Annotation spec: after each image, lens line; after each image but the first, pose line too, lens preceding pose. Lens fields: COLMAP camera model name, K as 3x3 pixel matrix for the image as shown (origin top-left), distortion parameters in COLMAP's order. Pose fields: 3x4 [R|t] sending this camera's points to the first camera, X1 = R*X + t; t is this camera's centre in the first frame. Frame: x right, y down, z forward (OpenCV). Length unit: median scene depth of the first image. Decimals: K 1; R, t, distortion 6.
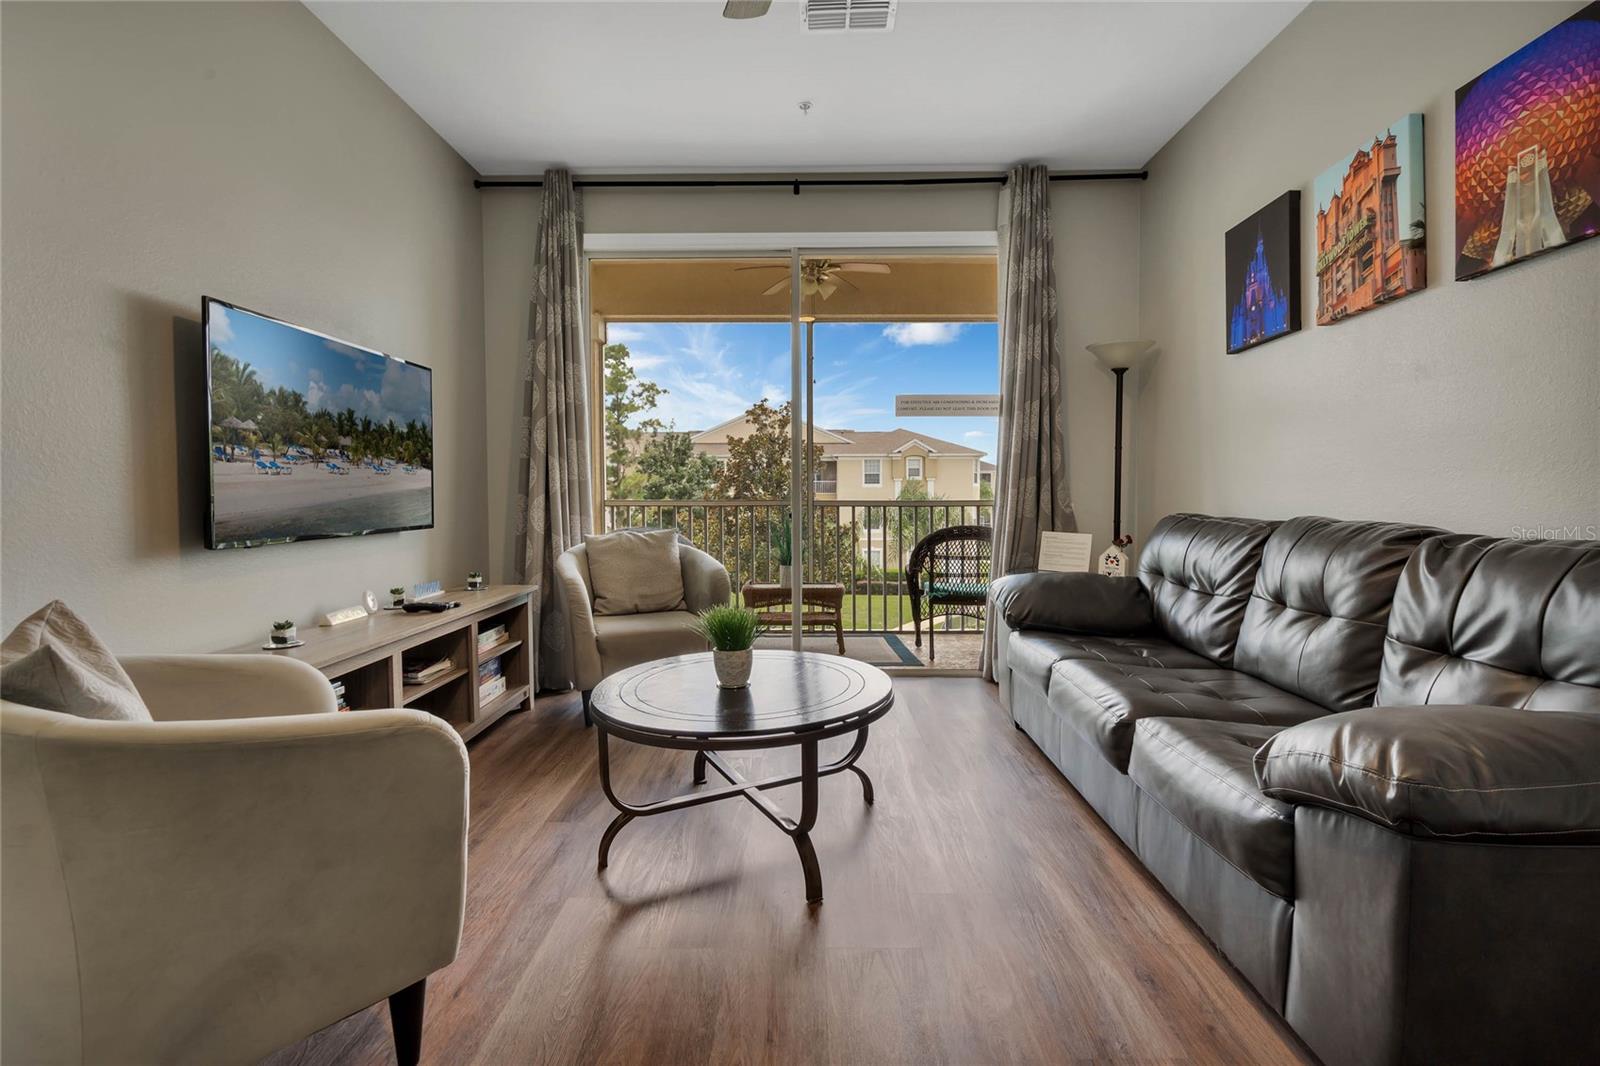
lens RADIAL K [[736.7, 0, 800.0], [0, 736.7, 533.0], [0, 0, 1]] dist [-0.073604, -0.000261]
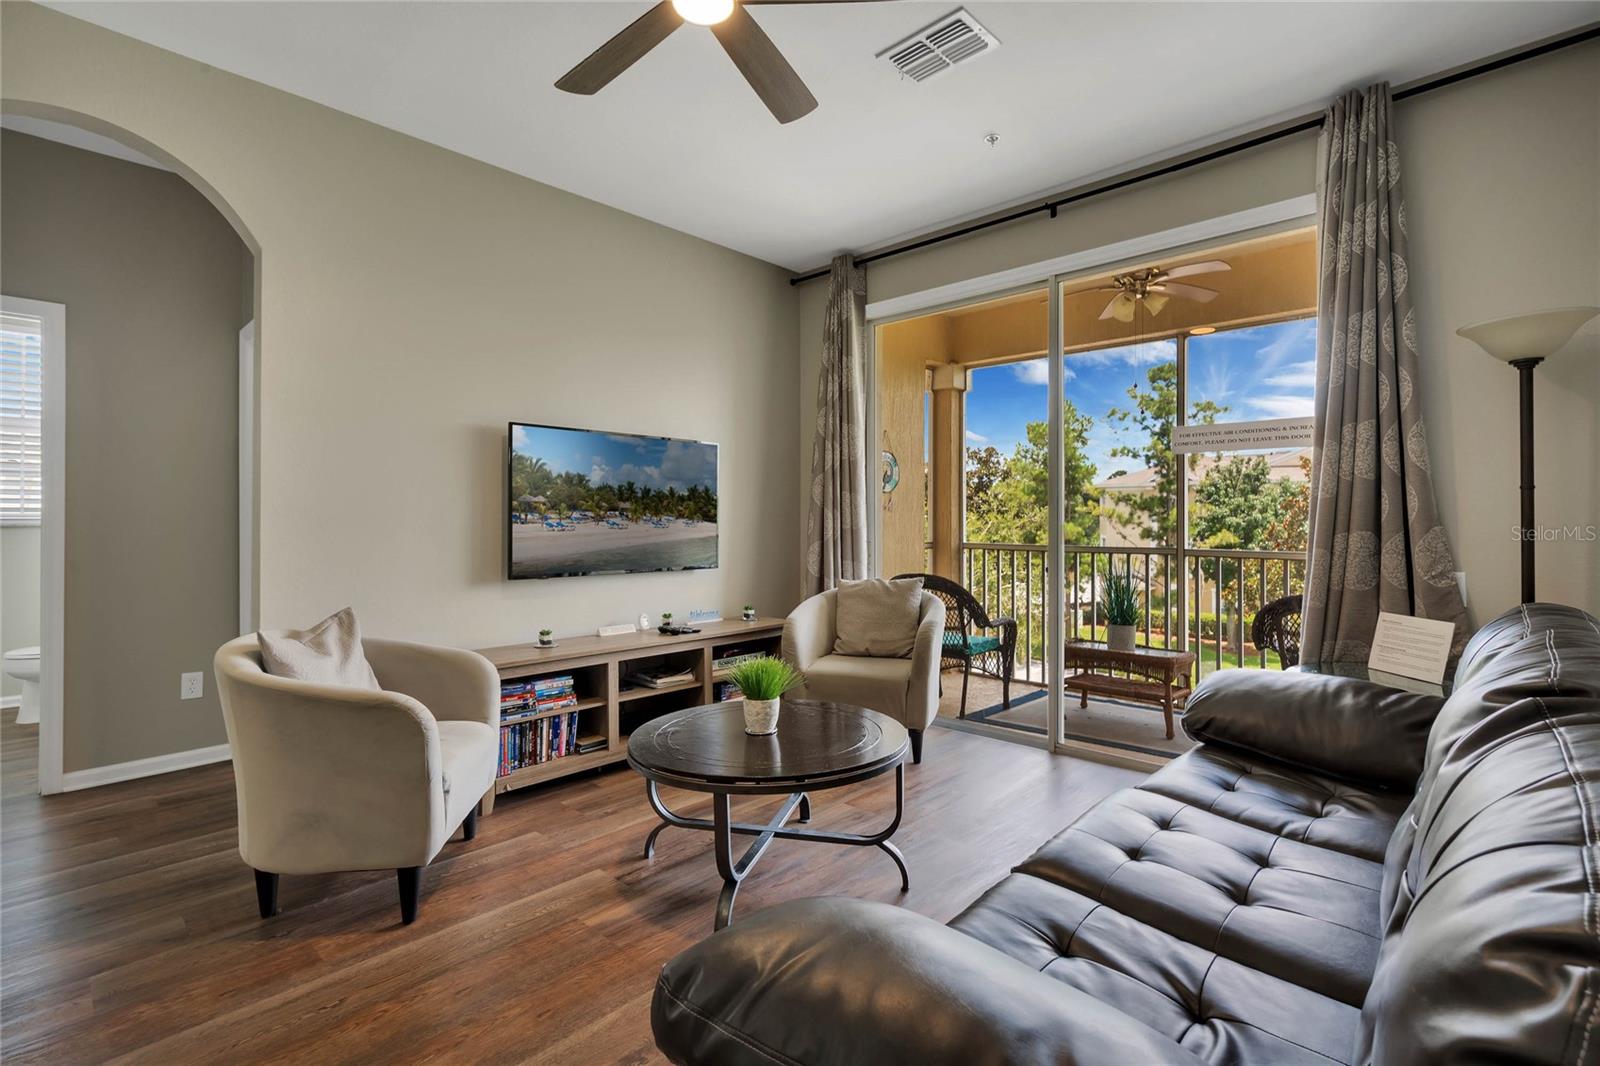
lens RADIAL K [[738.6, 0, 792.4], [0, 738.6, 522.6], [0, 0, 1]] dist [0.000815, -0.038200]
pose [[0.717459, 0.004569, -0.696586, 0.527742], [-0.041665, 0.998470, -0.036364, -0.048585], [0.695354, 0.055113, 0.716551, 0.170292]]
